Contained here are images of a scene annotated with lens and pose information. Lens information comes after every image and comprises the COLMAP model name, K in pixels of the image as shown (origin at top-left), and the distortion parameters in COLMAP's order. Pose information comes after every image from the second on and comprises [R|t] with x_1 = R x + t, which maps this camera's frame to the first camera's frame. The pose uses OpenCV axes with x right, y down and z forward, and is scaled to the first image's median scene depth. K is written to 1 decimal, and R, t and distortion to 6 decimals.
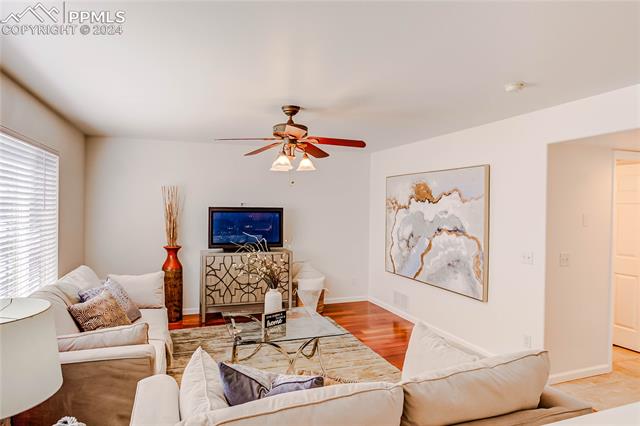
lens RADIAL K [[397.6, 0, 320.0], [0, 397.6, 213.0], [0, 0, 1]] dist [-0.003759, -0.000593]
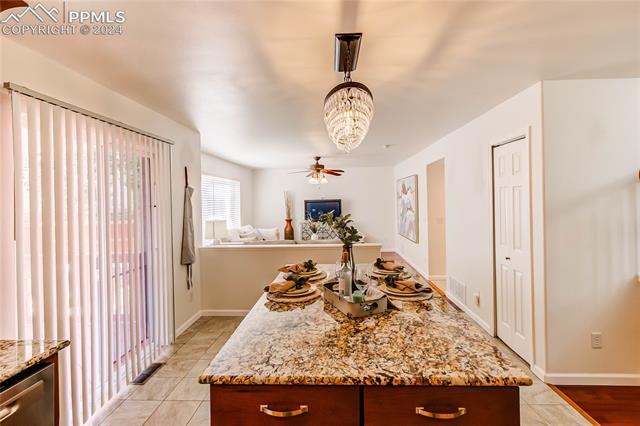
lens RADIAL K [[307.0, 0, 319.0], [0, 307.0, 207.6], [0, 0, 1]] dist [0.001594, 0.000361]
pose [[0.923880, -0.021426, -0.382082, 0.421976], [0.023012, 0.999735, -0.000420, 0.026838], [0.381990, -0.008404, 0.924128, -0.473431]]
